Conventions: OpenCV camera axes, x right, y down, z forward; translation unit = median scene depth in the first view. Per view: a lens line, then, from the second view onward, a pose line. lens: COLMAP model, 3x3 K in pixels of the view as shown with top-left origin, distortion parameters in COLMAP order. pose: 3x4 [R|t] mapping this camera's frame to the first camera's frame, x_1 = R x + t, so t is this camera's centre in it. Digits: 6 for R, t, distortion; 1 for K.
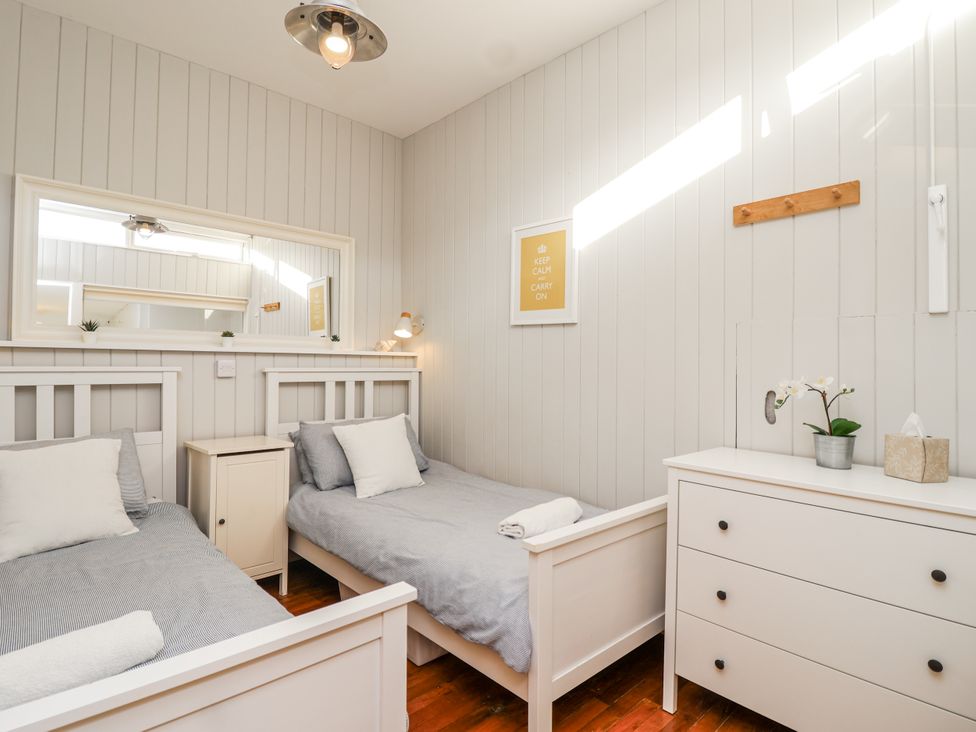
lens RADIAL K [[510.1, 0, 484.4], [0, 510.1, 362.4], [0, 0, 1]] dist [0.002870, -0.013500]
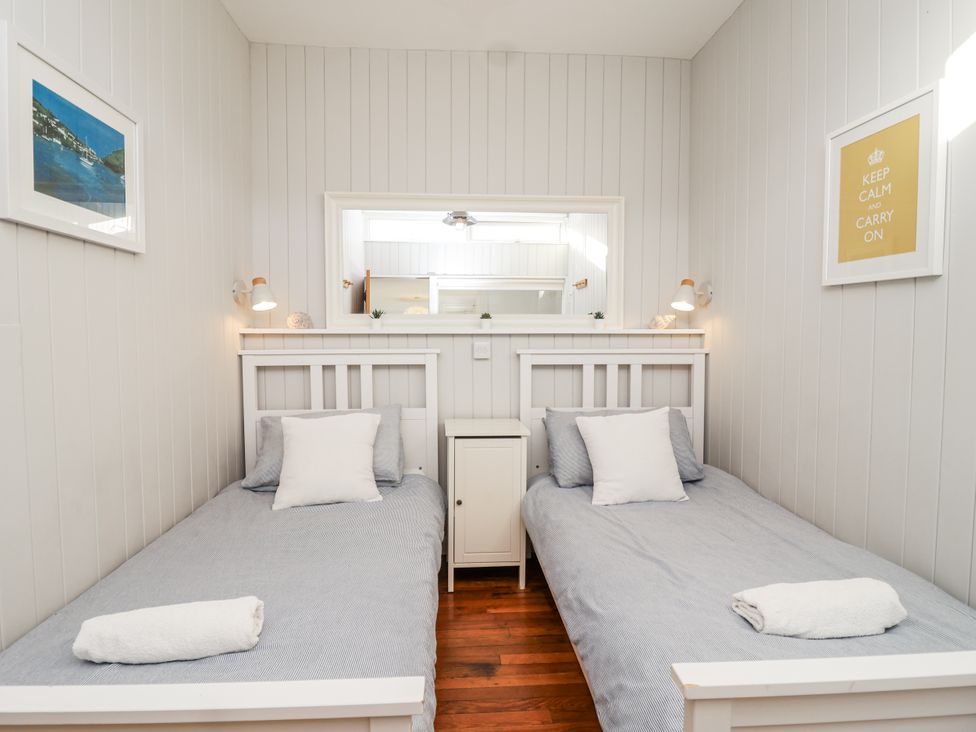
lens RADIAL K [[510.1, 0, 484.4], [0, 510.1, 362.4], [0, 0, 1]] dist [0.002870, -0.013500]
pose [[0.771279, 0.021785, -0.636124, 0.137447], [0.011060, 0.998804, 0.047616, -0.011712], [0.636401, -0.043761, 0.770116, 0.219673]]
